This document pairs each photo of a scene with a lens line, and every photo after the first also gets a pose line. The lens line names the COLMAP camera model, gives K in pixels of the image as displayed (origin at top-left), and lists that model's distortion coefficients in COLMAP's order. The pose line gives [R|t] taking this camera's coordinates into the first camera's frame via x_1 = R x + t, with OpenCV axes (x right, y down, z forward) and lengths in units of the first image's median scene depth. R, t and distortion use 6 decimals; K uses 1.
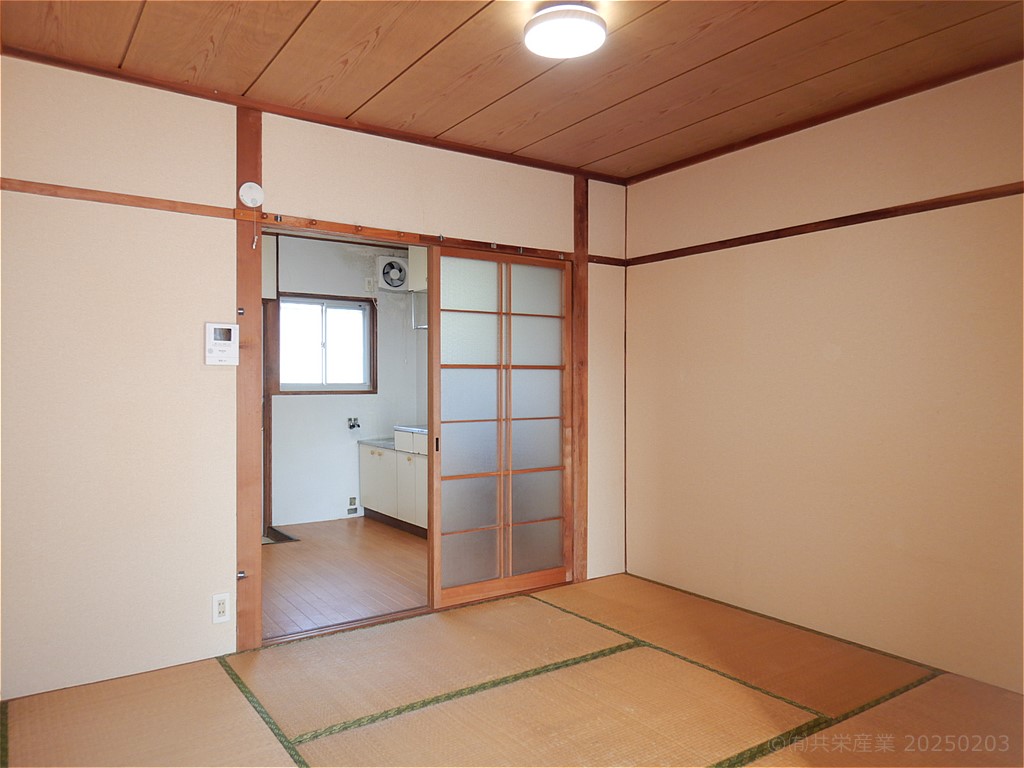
lens RADIAL K [[736.9, 0, 511.1], [0, 736.9, 386.7], [0, 0, 1]] dist [0.021238, -0.002690]
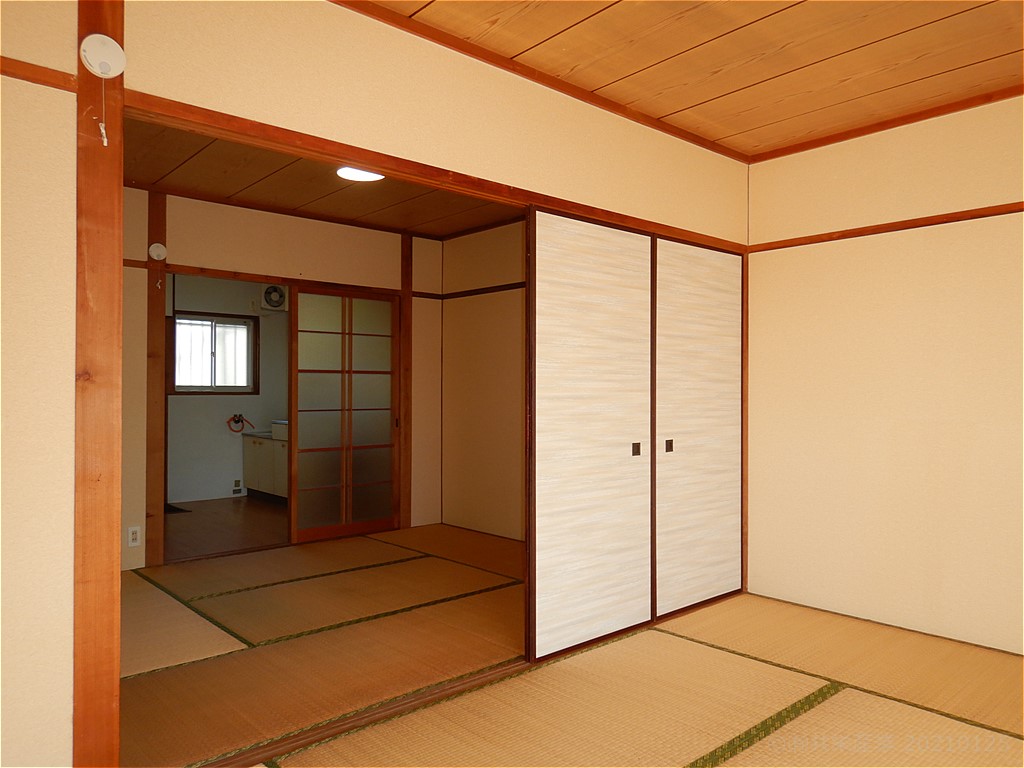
lens RADIAL K [[736.9, 0, 512.1], [0, 736.9, 384.4], [0, 0, 1]] dist [0.021238, -0.002690]
pose [[0.991589, 0.002635, 0.129399, 0.113458], [-0.000575, 0.999873, -0.015955, 0.018051], [-0.129425, 0.015746, 0.991464, -0.398363]]
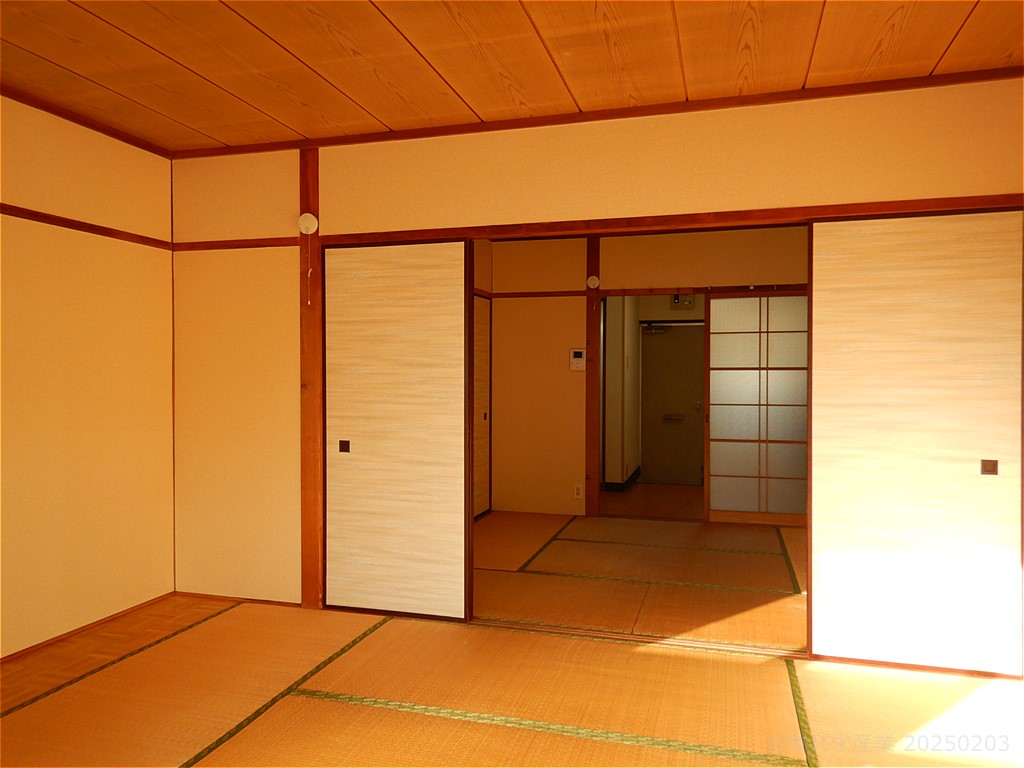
lens RADIAL K [[736.9, 0, 517.9], [0, 736.9, 378.4], [0, 0, 1]] dist [0.021238, -0.002690]
pose [[0.629603, 0.004832, -0.776902, 0.776703], [-0.005616, 0.999983, 0.001668, -0.006504], [0.776896, 0.003312, 0.629620, -0.280438]]
